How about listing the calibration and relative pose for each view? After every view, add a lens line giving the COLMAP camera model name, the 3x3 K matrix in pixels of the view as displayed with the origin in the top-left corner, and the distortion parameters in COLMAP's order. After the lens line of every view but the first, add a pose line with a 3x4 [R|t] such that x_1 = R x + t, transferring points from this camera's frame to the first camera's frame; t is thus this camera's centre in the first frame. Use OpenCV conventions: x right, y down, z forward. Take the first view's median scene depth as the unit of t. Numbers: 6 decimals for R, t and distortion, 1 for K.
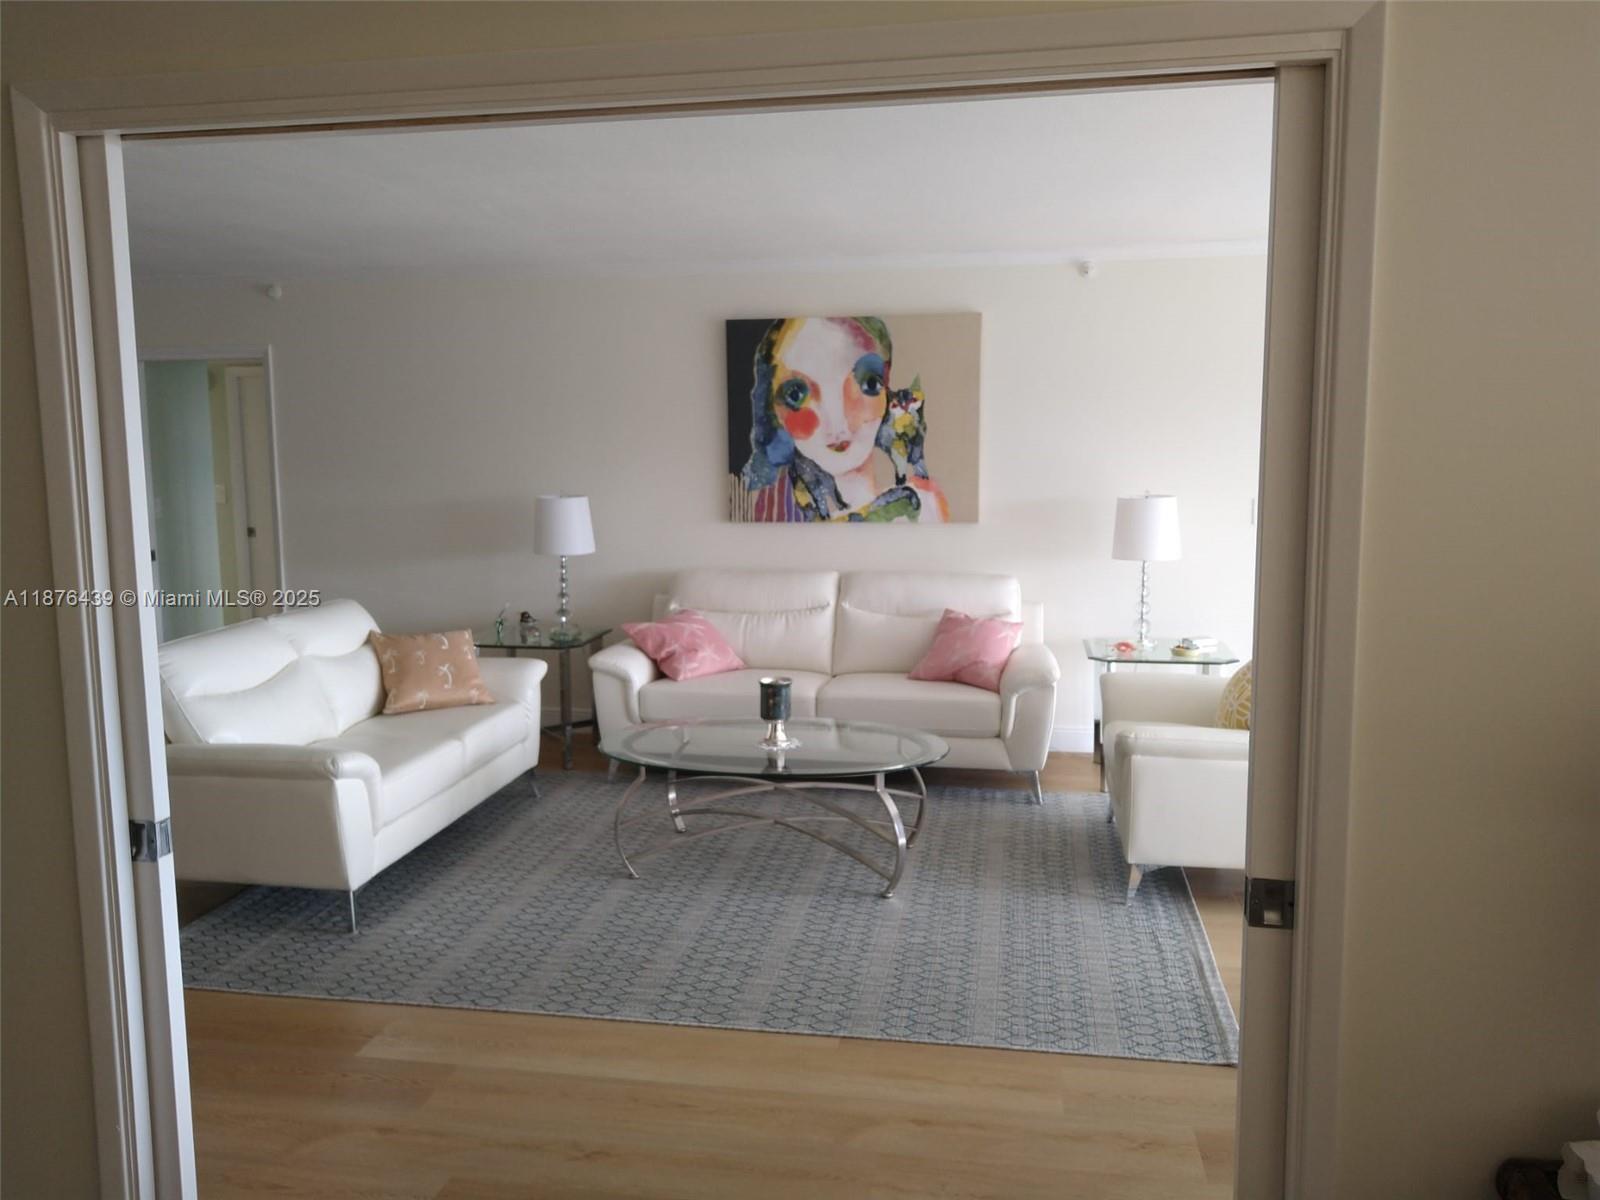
lens RADIAL K [[1242.2, 0, 807.7], [0, 1242.2, 593.5], [0, 0, 1]] dist [0.054262, -0.039201]
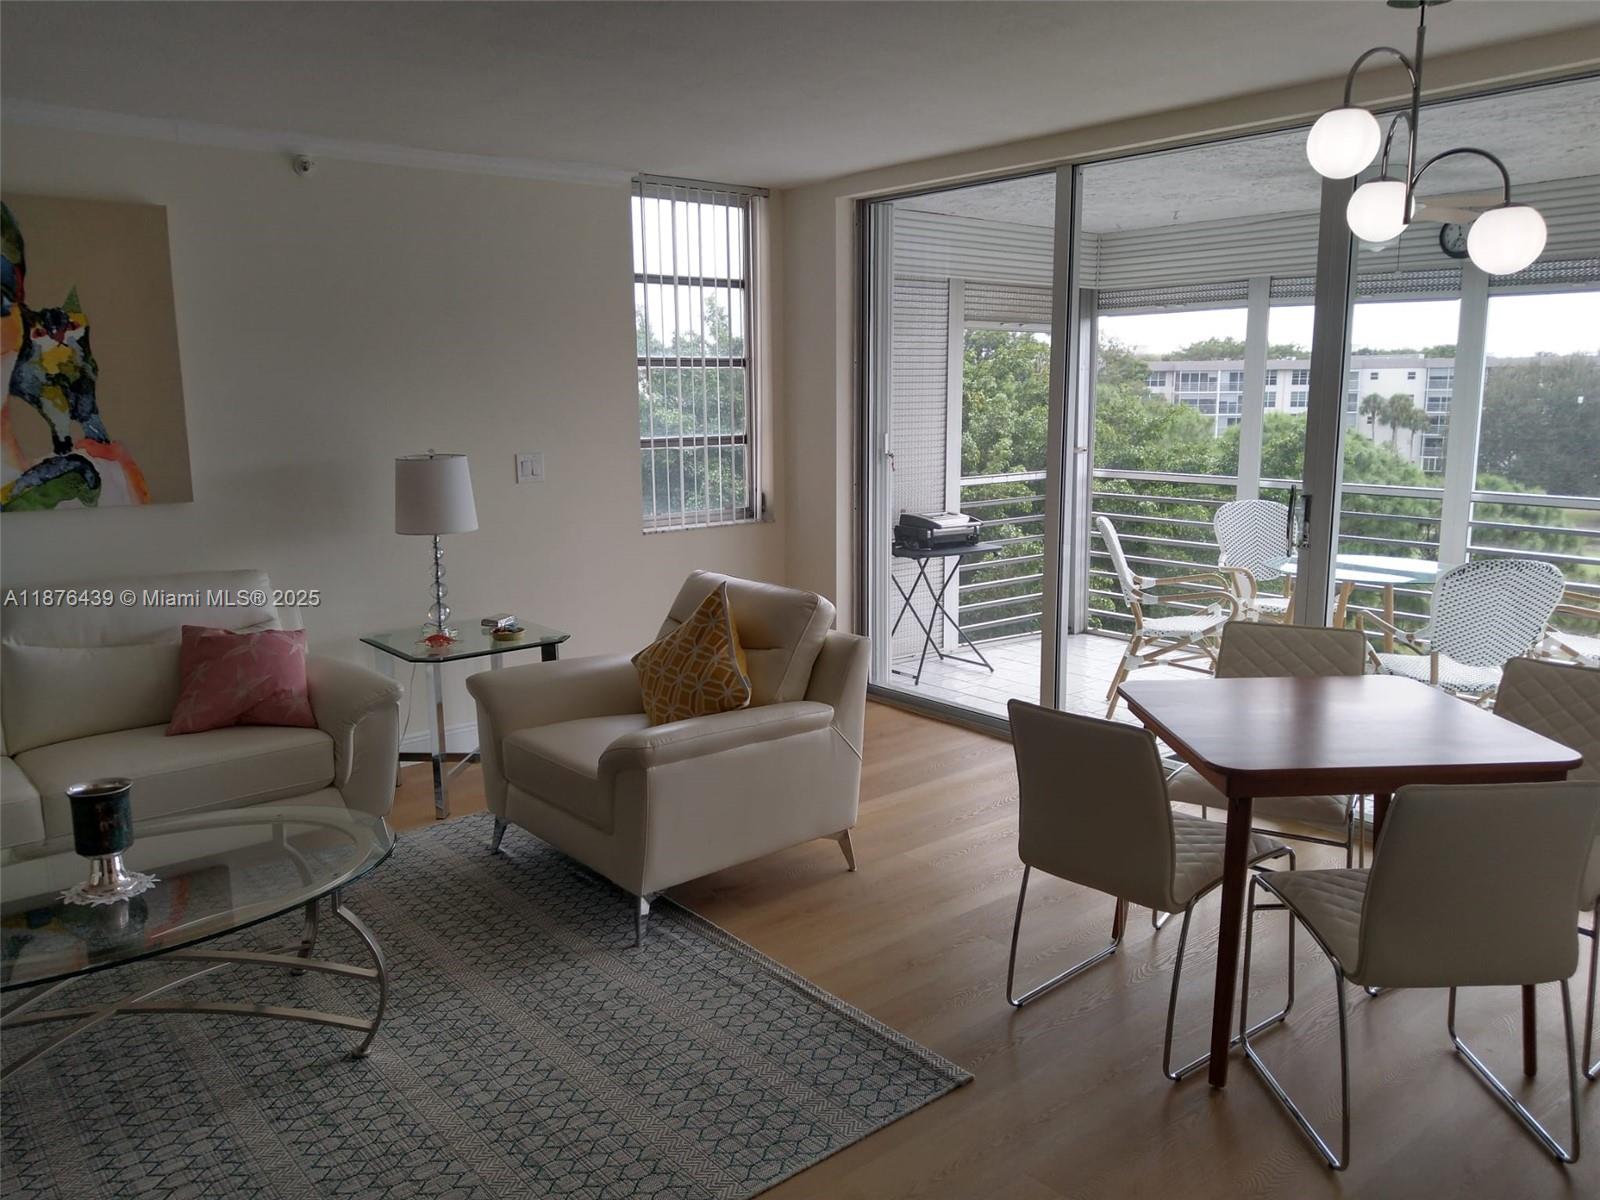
lens RADIAL K [[1242.2, 0, 807.7], [0, 1242.2, 593.5], [0, 0, 1]] dist [0.054262, -0.039201]
pose [[0.640515, -0.126109, 0.757520, -0.194783], [0.092784, 0.991906, 0.086676, -0.033874], [-0.762320, 0.014768, 0.647032, 0.256334]]
